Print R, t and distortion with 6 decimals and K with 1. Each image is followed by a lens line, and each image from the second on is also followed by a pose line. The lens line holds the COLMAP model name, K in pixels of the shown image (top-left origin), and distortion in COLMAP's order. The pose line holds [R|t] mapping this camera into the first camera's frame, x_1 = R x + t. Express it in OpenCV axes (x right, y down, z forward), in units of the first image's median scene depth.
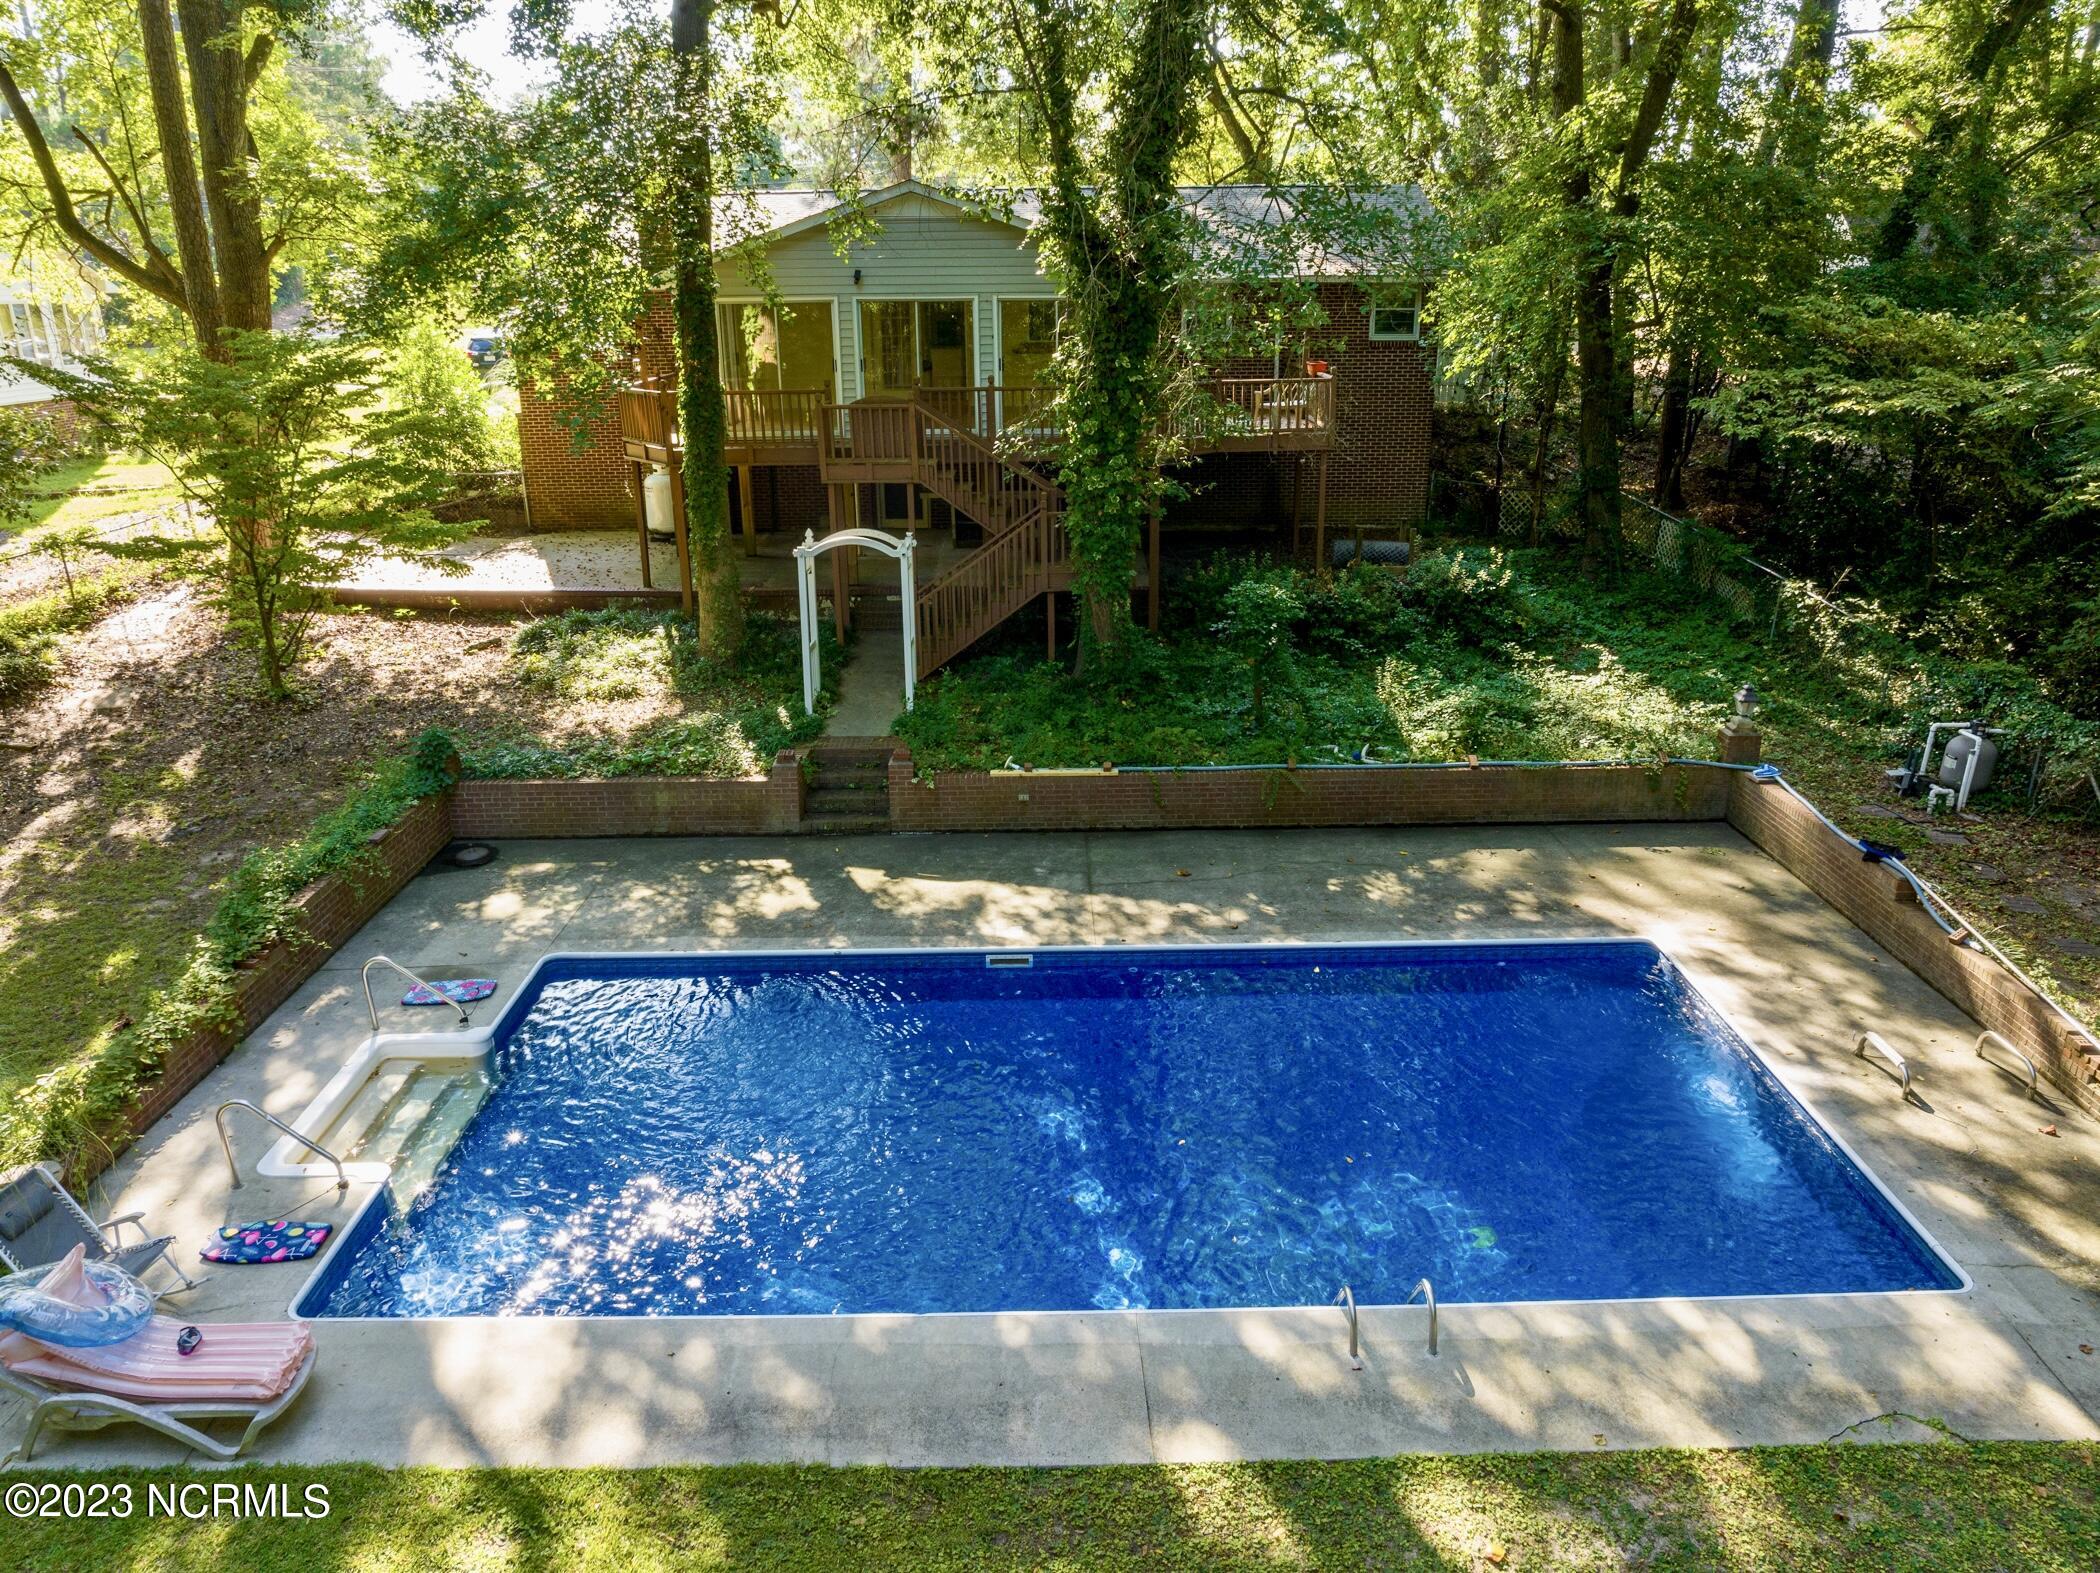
lens RADIAL K [[1477.7, 0, 1049.7], [0, 1477.7, 788.3], [0, 0, 1]] dist [-0.049741, 0.023137]
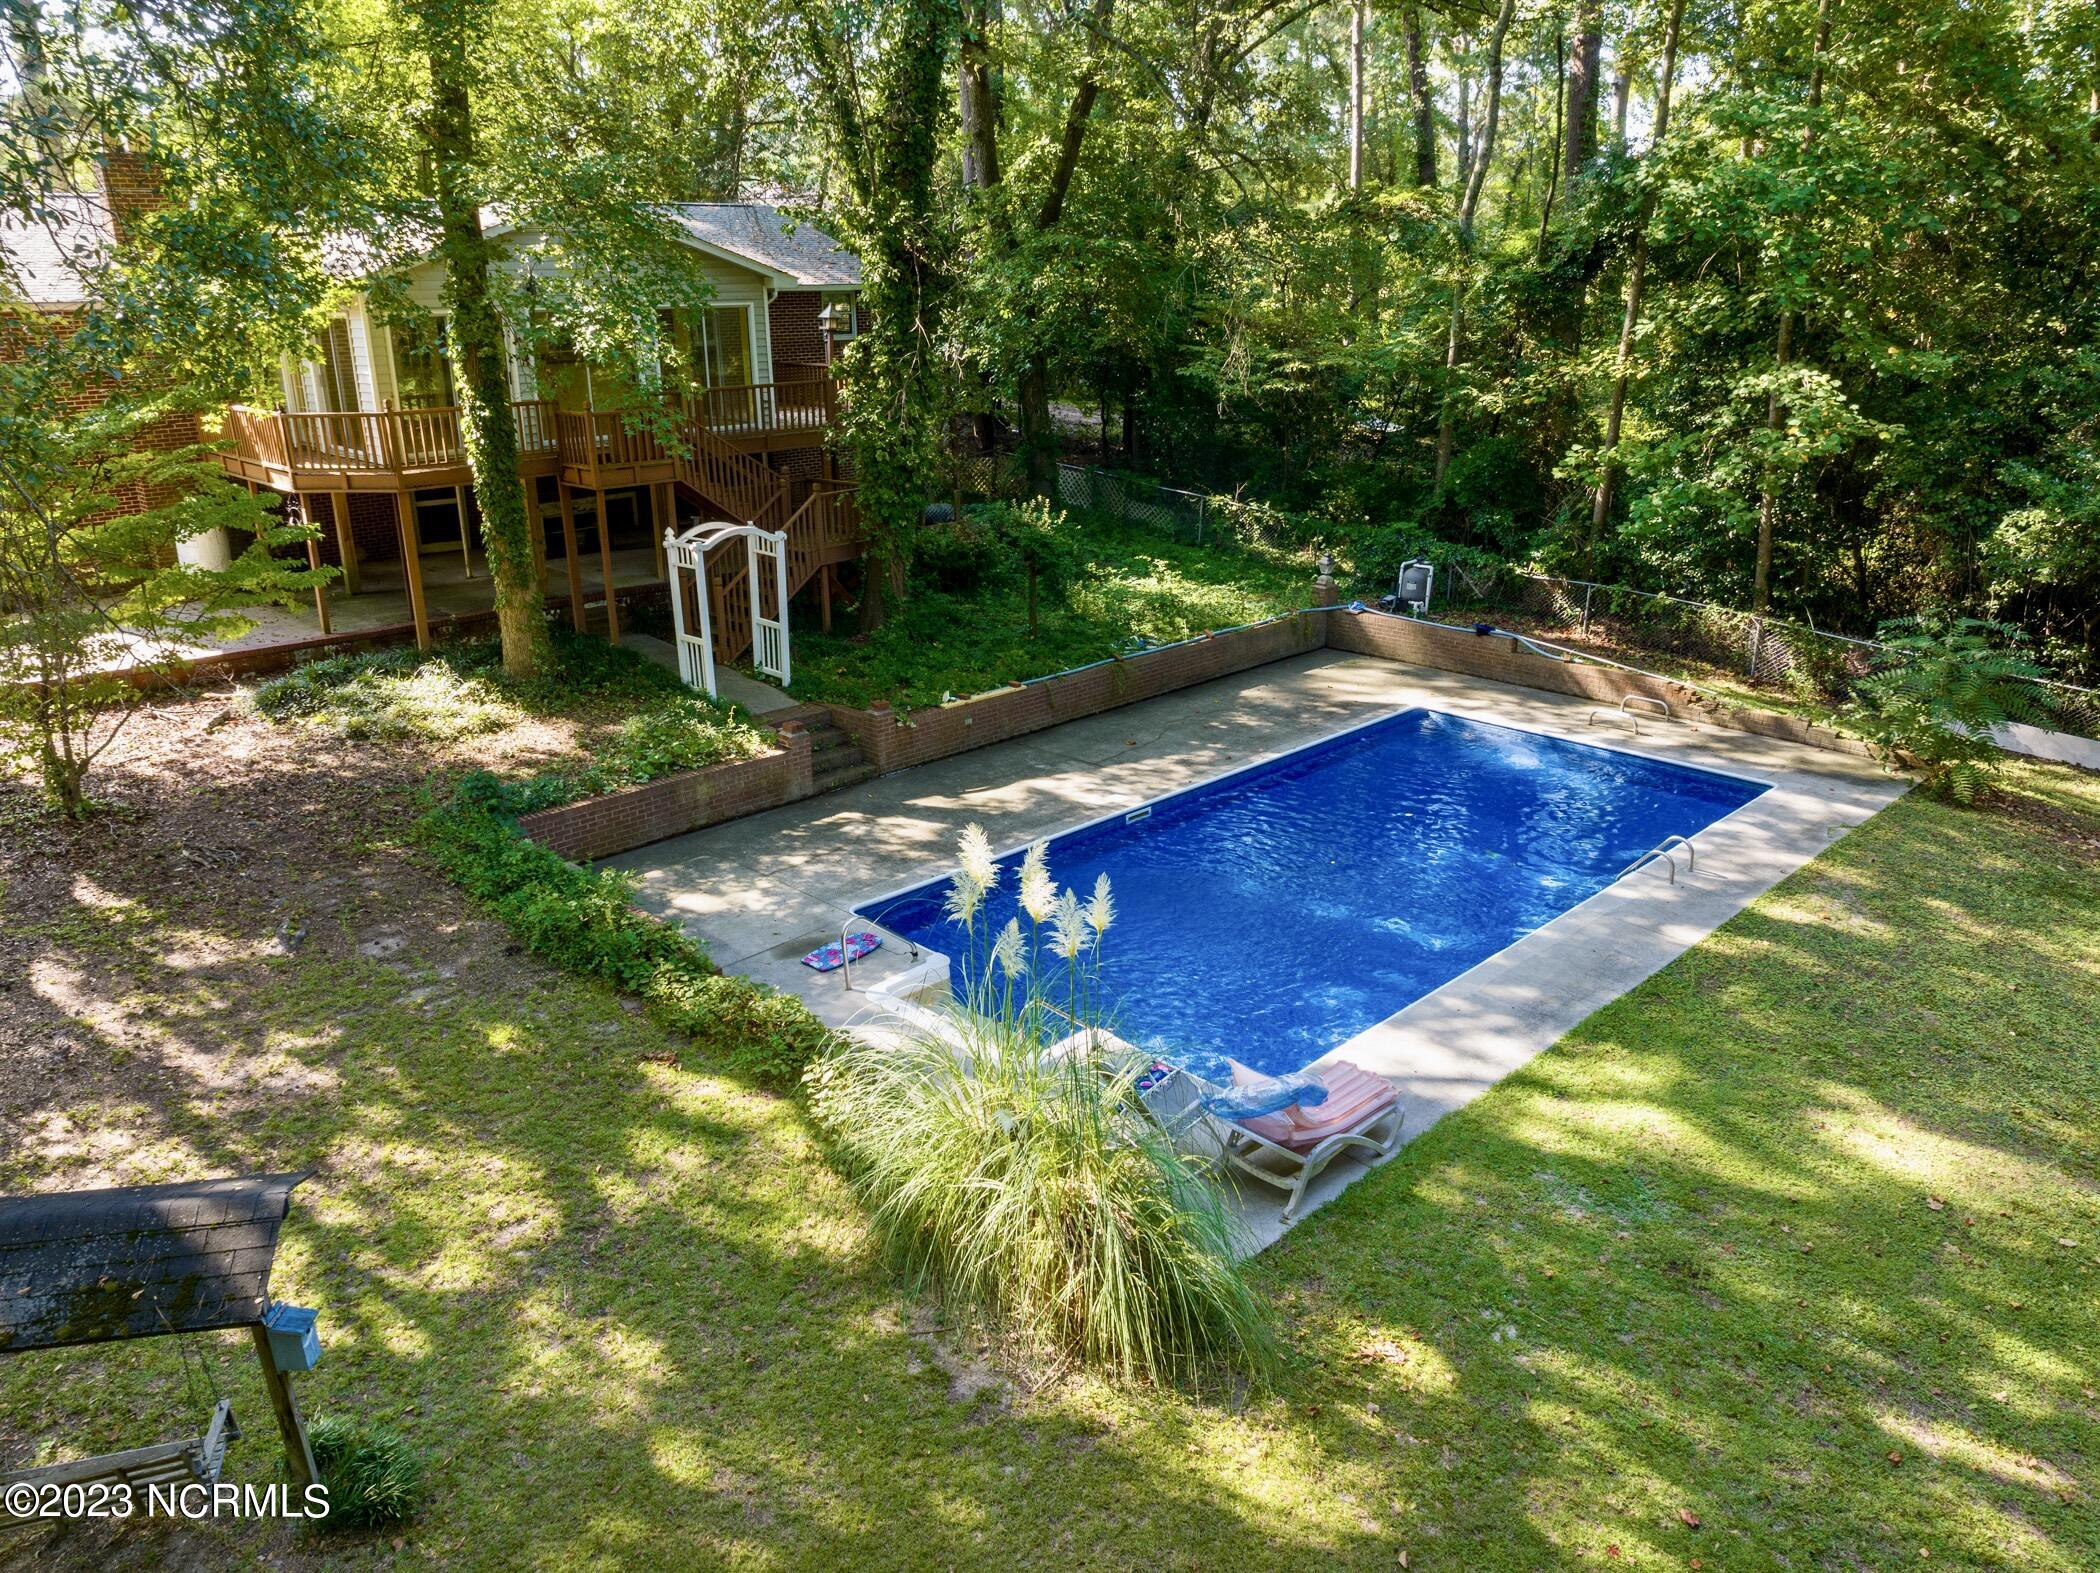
lens RADIAL K [[1477.7, 0, 1047.5], [0, 1477.7, 789.3], [0, 0, 1]] dist [-0.049741, 0.023137]
pose [[0.727276, -0.222904, 0.649140, -0.746300], [0.228442, 0.970483, 0.077308, -0.017915], [-0.647212, 0.092066, 0.756730, 0.064871]]
